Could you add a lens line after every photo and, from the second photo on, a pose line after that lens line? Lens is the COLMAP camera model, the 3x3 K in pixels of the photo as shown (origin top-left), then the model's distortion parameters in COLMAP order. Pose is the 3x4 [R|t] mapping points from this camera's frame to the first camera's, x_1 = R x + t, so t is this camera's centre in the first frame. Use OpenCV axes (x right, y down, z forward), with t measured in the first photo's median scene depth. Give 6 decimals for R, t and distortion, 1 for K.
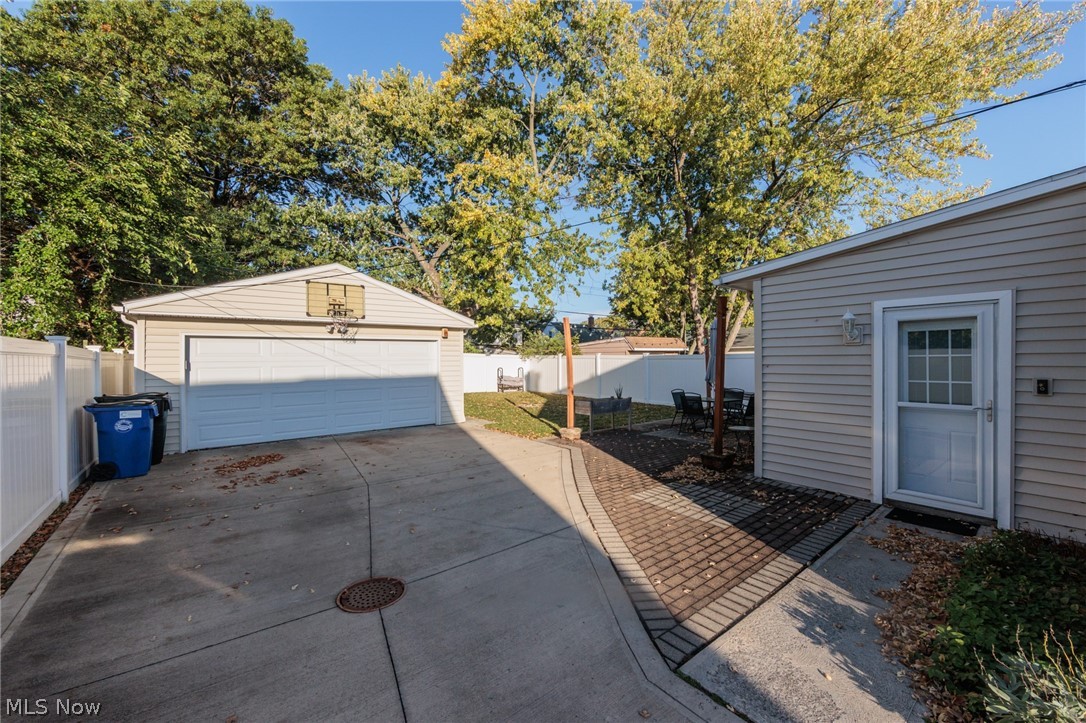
lens RADIAL K [[433.2, 0, 550.0], [0, 433.2, 360.9], [0, 0, 1]] dist [-0.000119, 0.000064]
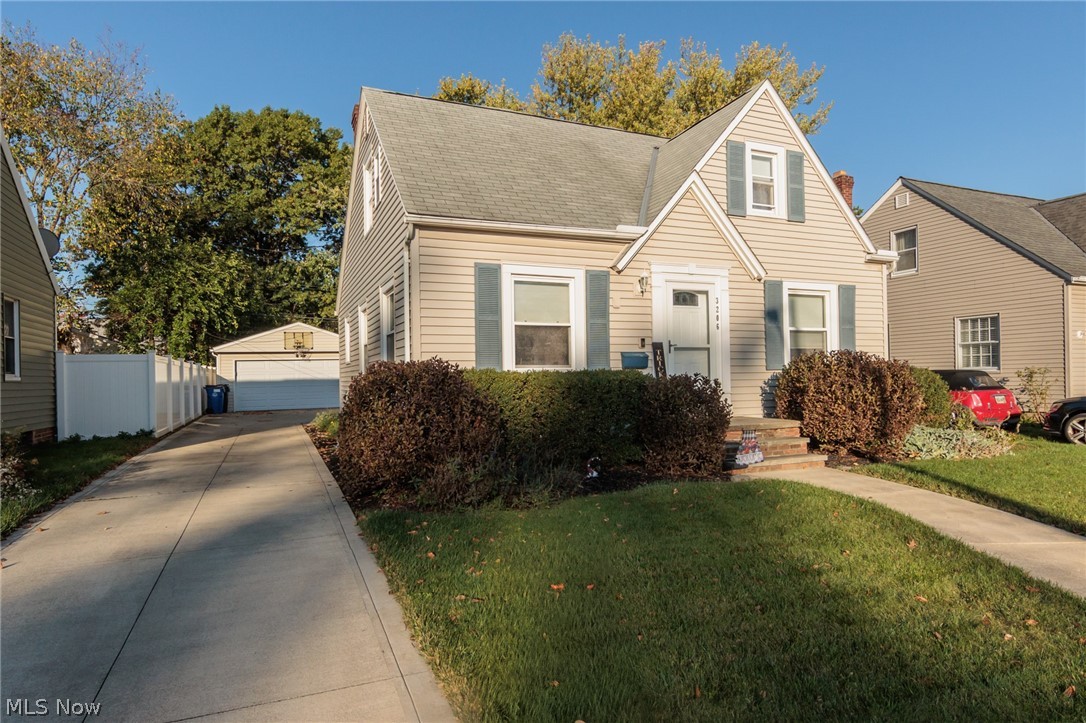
lens RADIAL K [[670.5, 0, 572.5], [0, 670.5, 376.2], [0, 0, 1]] dist [-0.001902, -0.000084]
pose [[0.966910, -0.010791, -0.254891, 1.490619], [0.011687, 0.999930, 0.002001, 0.032993], [0.254852, -0.004914, 0.966968, -1.645185]]
